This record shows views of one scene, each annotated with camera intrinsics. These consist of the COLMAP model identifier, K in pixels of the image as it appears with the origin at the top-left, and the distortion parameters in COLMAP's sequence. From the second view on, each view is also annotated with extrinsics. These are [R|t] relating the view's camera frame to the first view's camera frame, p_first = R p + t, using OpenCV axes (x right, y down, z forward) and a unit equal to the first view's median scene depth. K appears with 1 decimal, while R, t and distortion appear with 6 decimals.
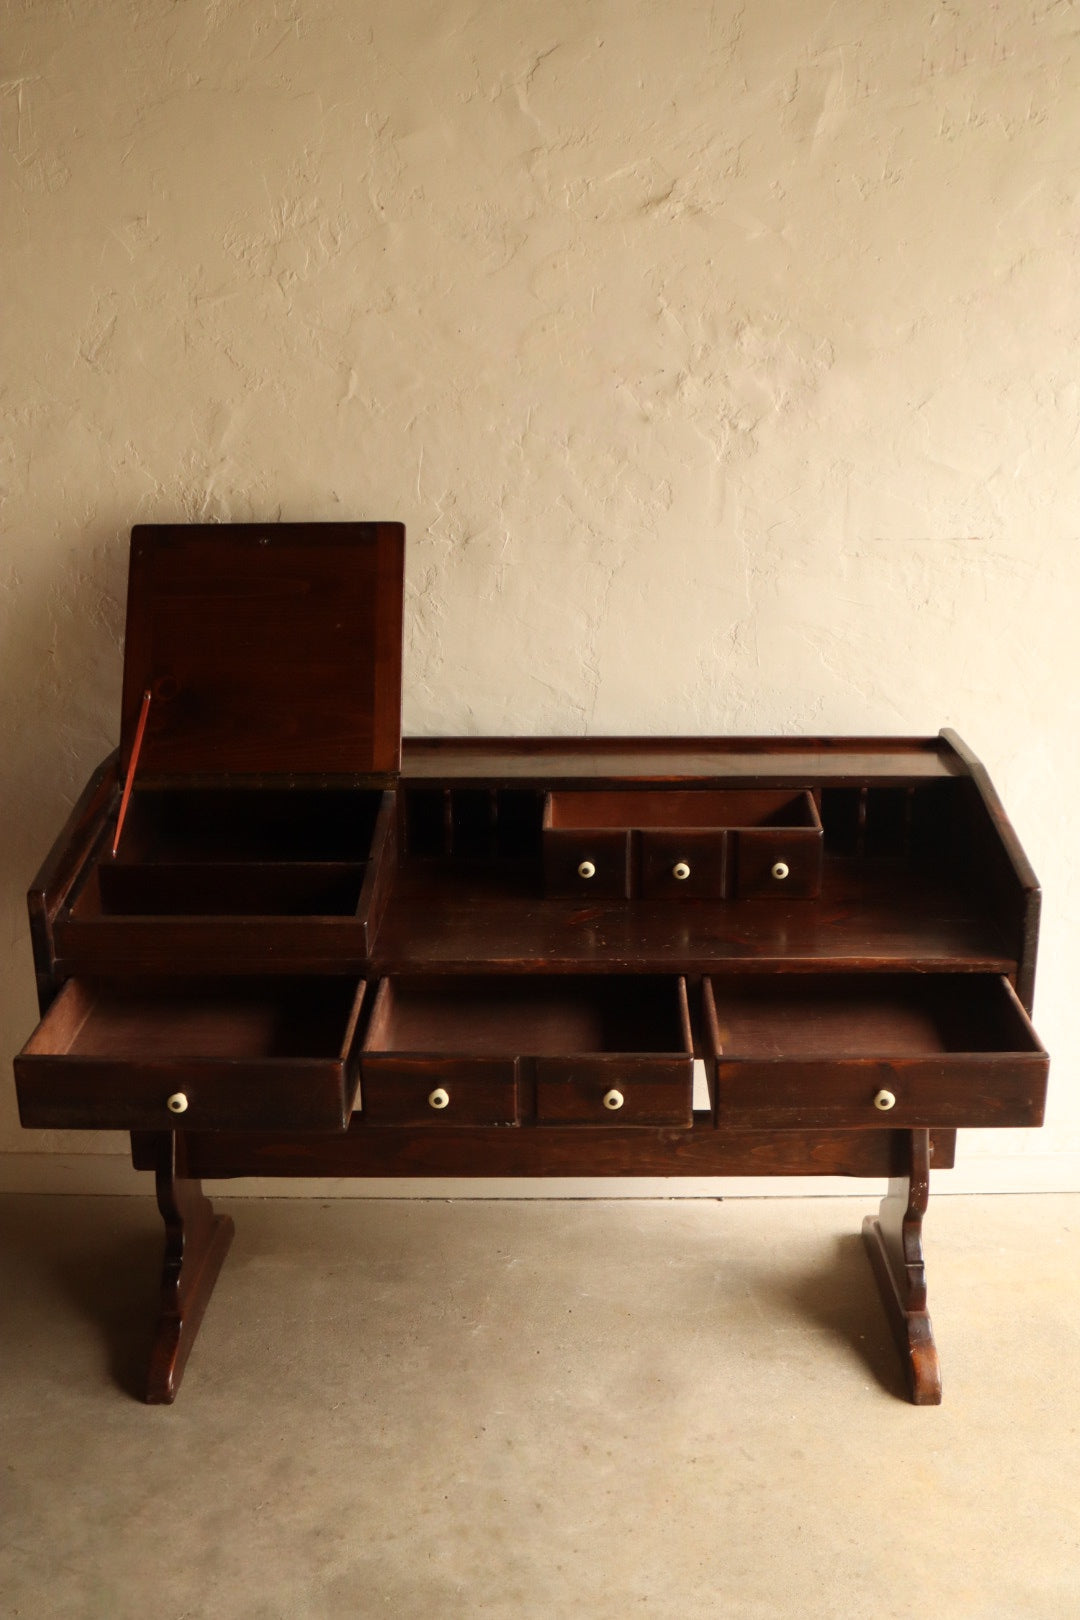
lens RADIAL K [[1732.9, 0, 542.3], [0, 1732.9, 823.0], [0, 0, 1]] dist [-0.104014, 0.159525]
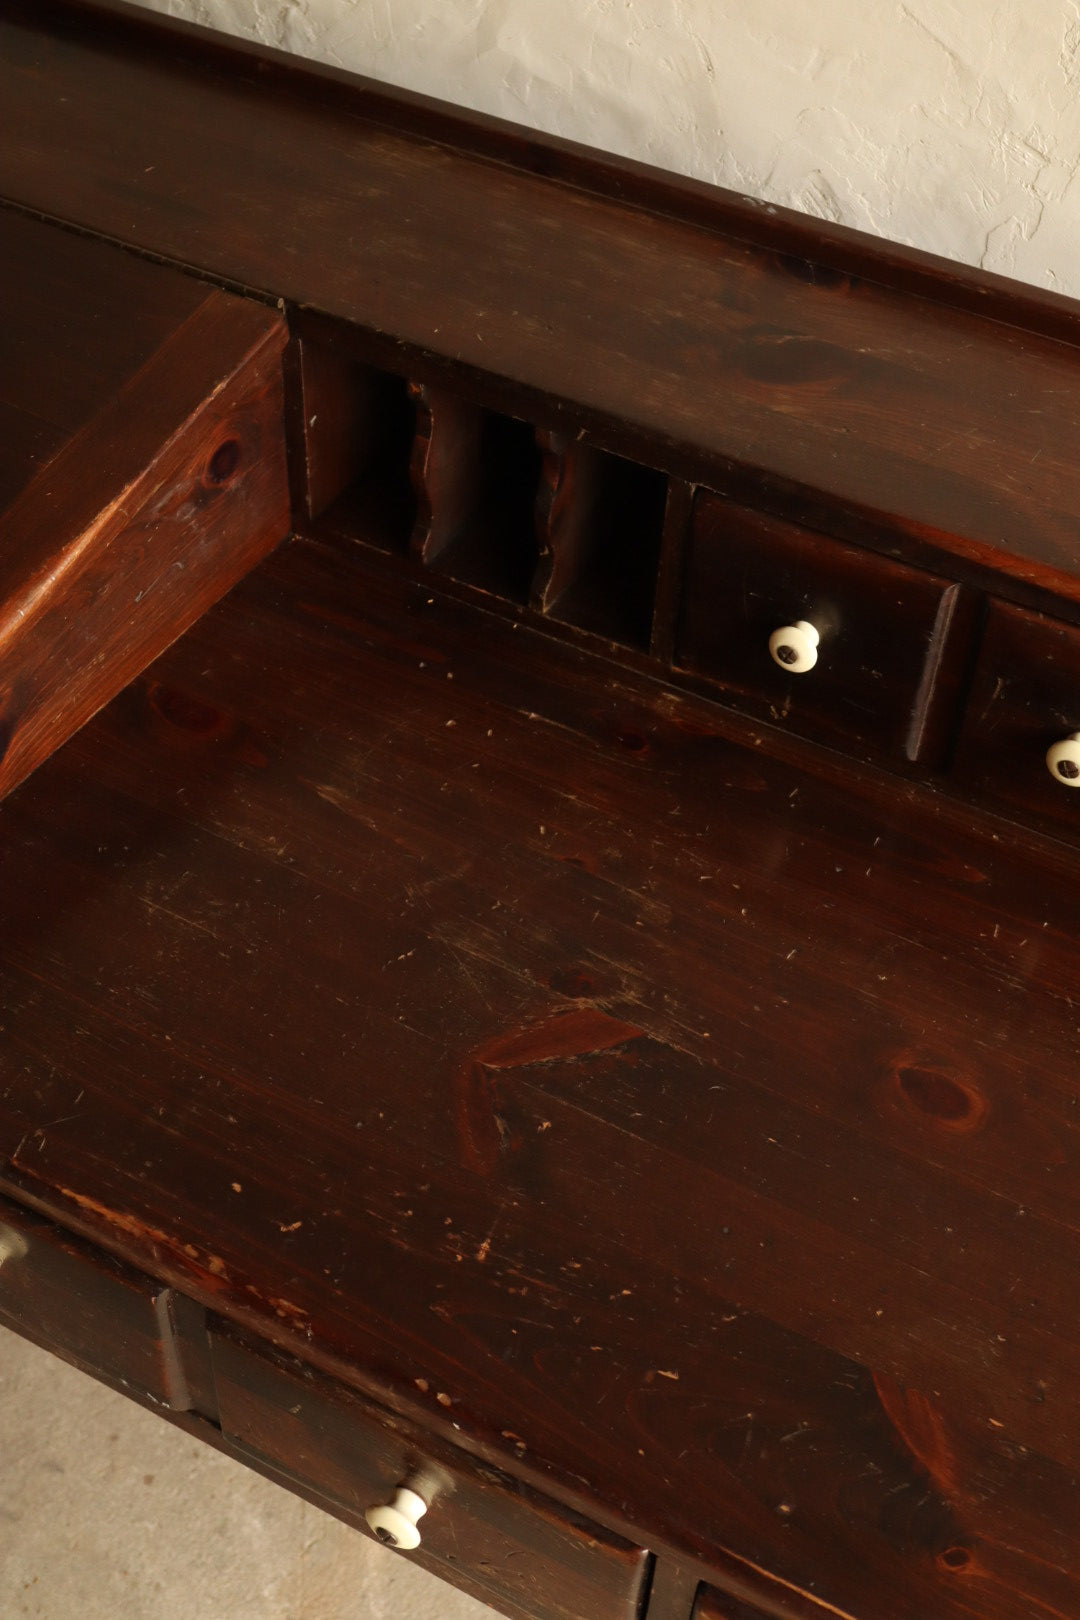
lens RADIAL K [[2039.2, 0, 545.5], [0, 2039.2, 813.6], [0, 0, 1]] dist [-0.024329, 0.066551]
pose [[0.879952, 0.370504, -0.297341, 0.101599], [-0.186677, 0.845225, 0.500746, -0.138482], [0.436848, -0.385126, 0.812922, 0.661518]]
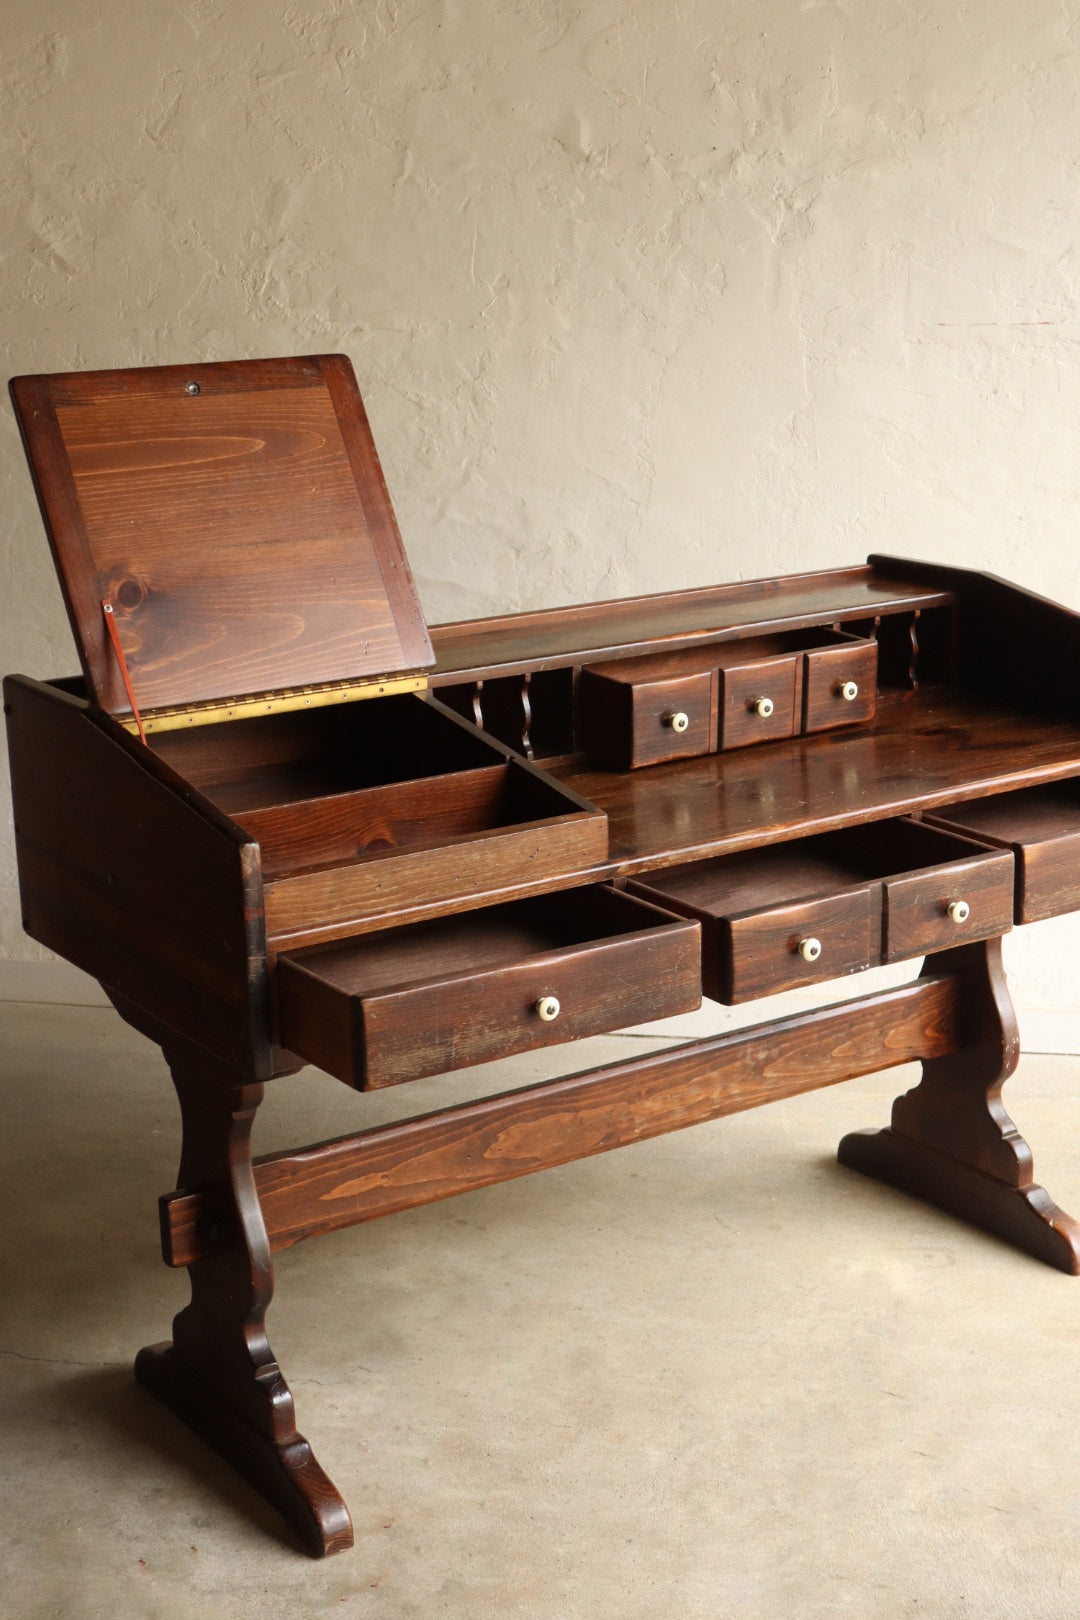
lens RADIAL K [[2482.0, 0, 546.6], [0, 2482.0, 823.2], [0, 0, 1]] dist [0.034158, 0.079729]
pose [[0.985746, 0.039556, -0.163524, 0.220658], [-0.044037, 0.998745, -0.023866, 0.158615], [0.162375, 0.030727, 0.986251, -0.401766]]
